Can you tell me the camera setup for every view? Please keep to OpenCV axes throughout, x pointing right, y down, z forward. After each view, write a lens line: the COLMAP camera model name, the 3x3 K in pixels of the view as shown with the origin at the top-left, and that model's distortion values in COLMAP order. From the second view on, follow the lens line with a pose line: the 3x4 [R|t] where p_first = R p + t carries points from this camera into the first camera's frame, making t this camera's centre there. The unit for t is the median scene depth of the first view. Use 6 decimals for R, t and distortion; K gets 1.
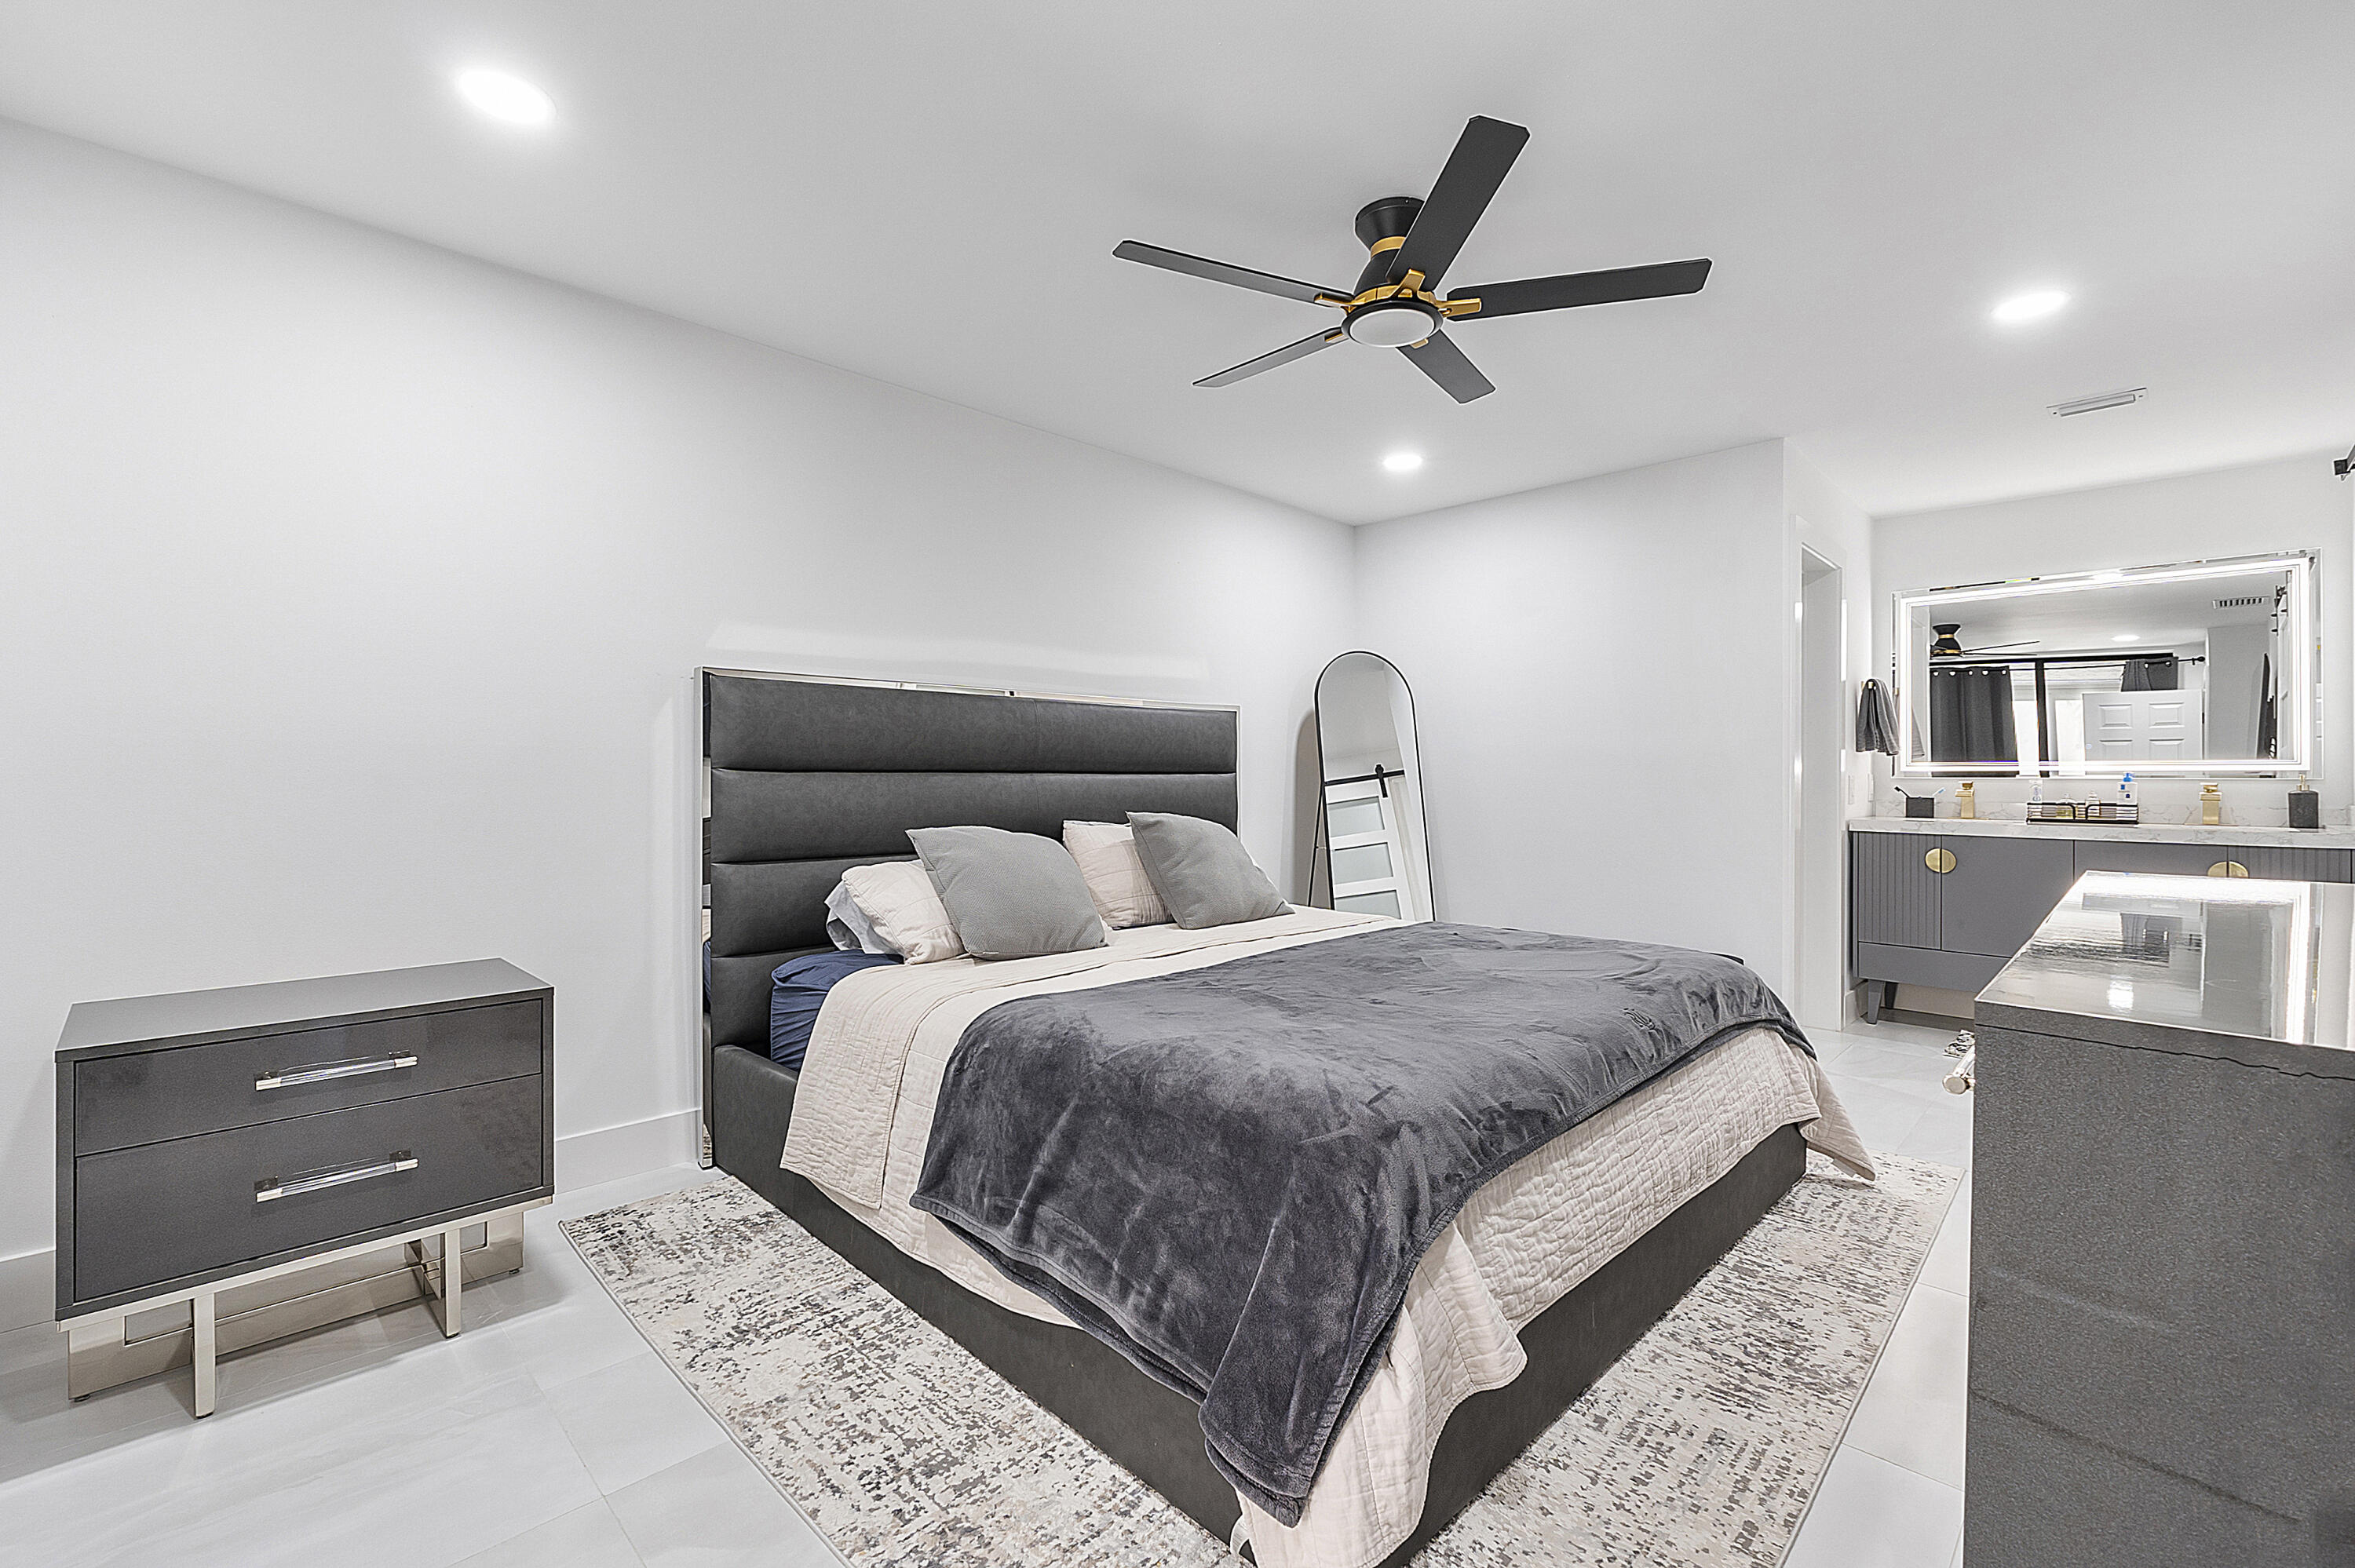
lens RADIAL K [[998.8, 0, 1178.5], [0, 998.8, 779.6], [0, 0, 1]] dist [-0.004995, -0.000553]
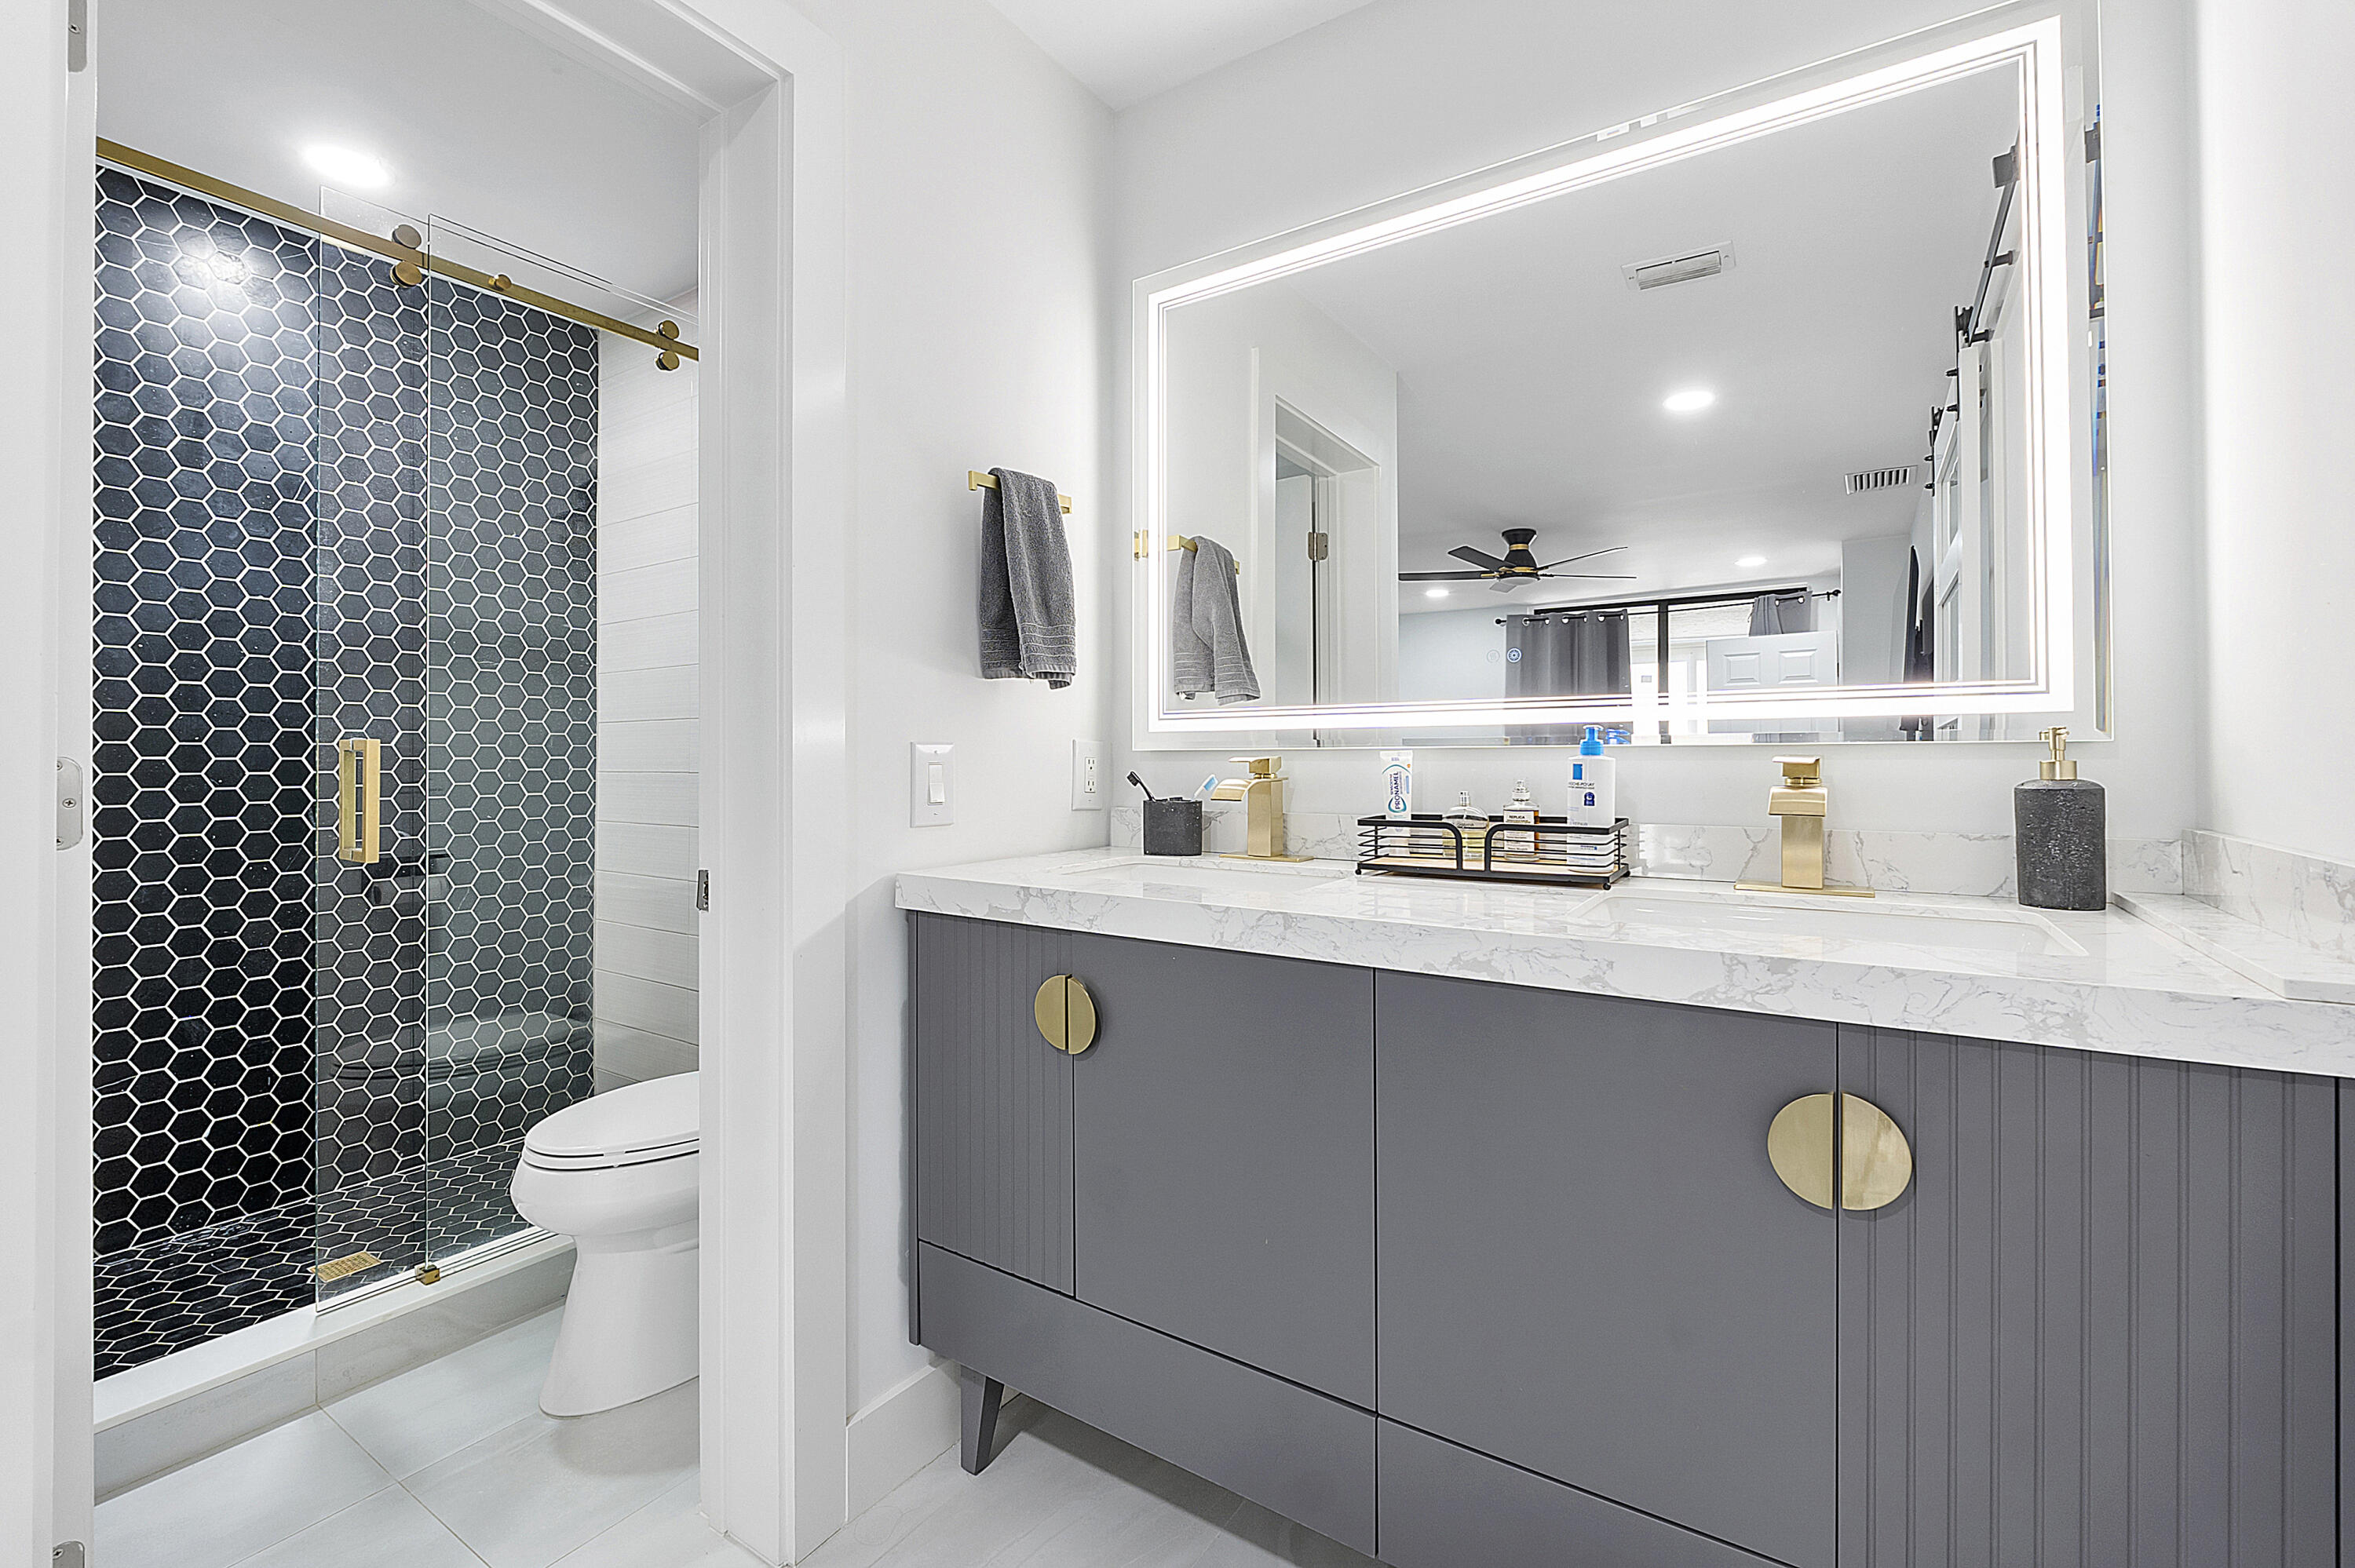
lens RADIAL K [[998.8, 0, 1179.2], [0, 998.8, 772.6], [0, 0, 1]] dist [-0.004995, -0.000553]
pose [[0.978826, -0.010230, 0.204439, 0.400624], [0.008296, 0.999912, 0.010311, 0.001960], [-0.204527, -0.008397, 0.978825, 0.374634]]
